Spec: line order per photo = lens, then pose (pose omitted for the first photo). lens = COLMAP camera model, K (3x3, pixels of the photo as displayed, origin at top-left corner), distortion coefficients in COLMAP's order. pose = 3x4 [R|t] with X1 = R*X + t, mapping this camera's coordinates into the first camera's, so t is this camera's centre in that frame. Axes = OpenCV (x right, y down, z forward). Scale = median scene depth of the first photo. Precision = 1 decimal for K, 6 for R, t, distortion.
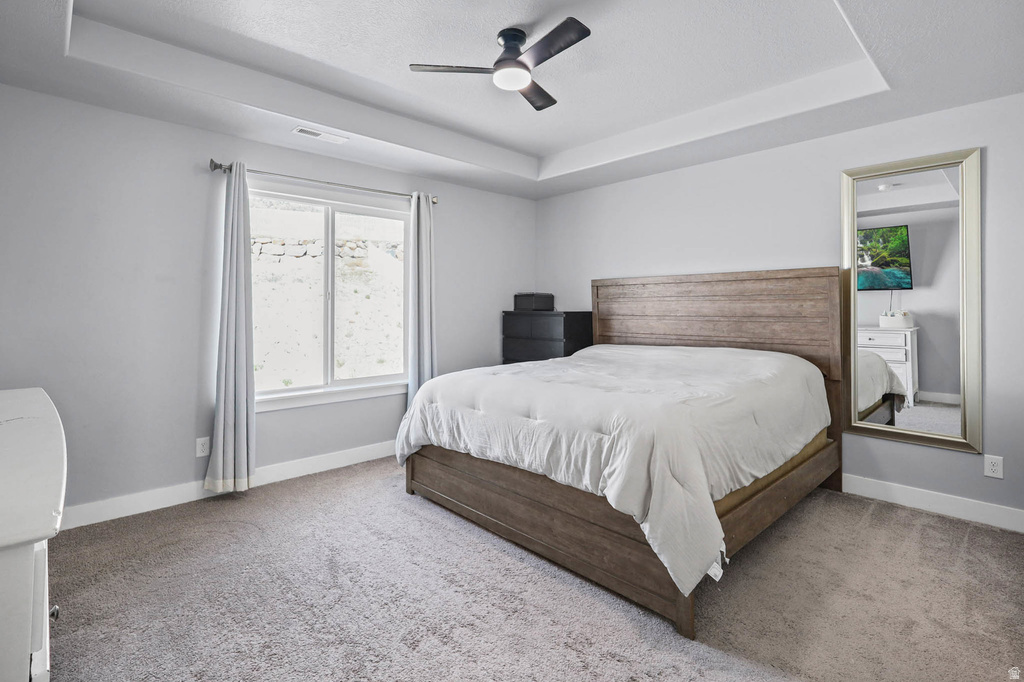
lens RADIAL K [[501.6, 0, 507.6], [0, 501.6, 299.9], [0, 0, 1]] dist [0.010323, -0.000037]
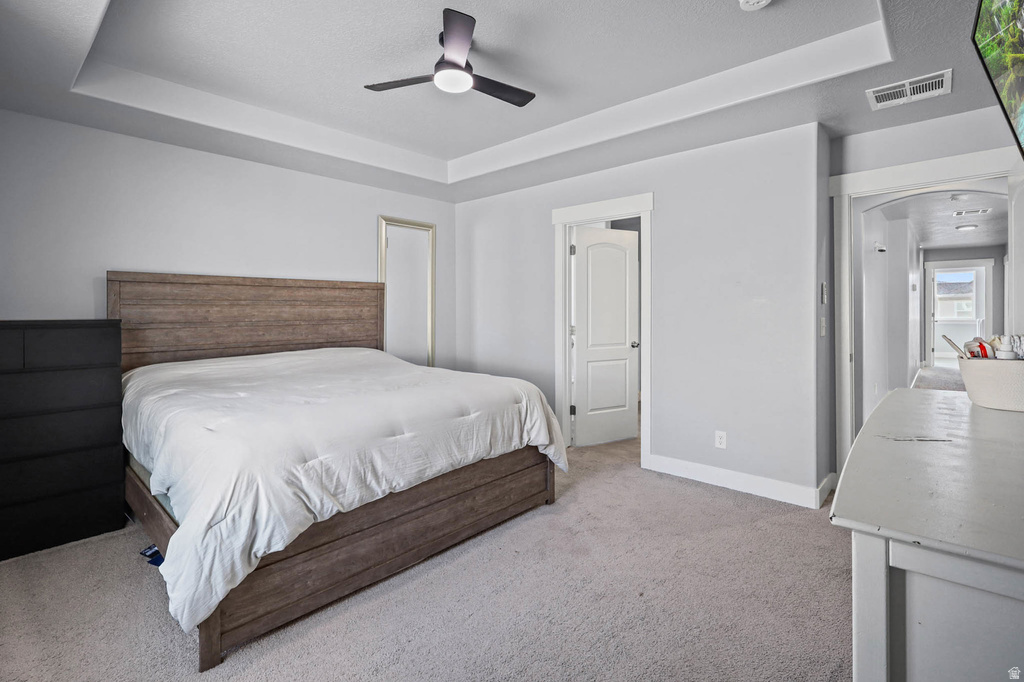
lens RADIAL K [[484.2, 0, 516.6], [0, 484.2, 316.7], [0, 0, 1]] dist [-0.005380, -0.000284]
pose [[-0.100643, -0.008965, 0.994882, -0.674036], [-0.008701, 0.999929, 0.008130, 0.013499], [-0.994885, -0.007838, -0.100714, 0.689949]]
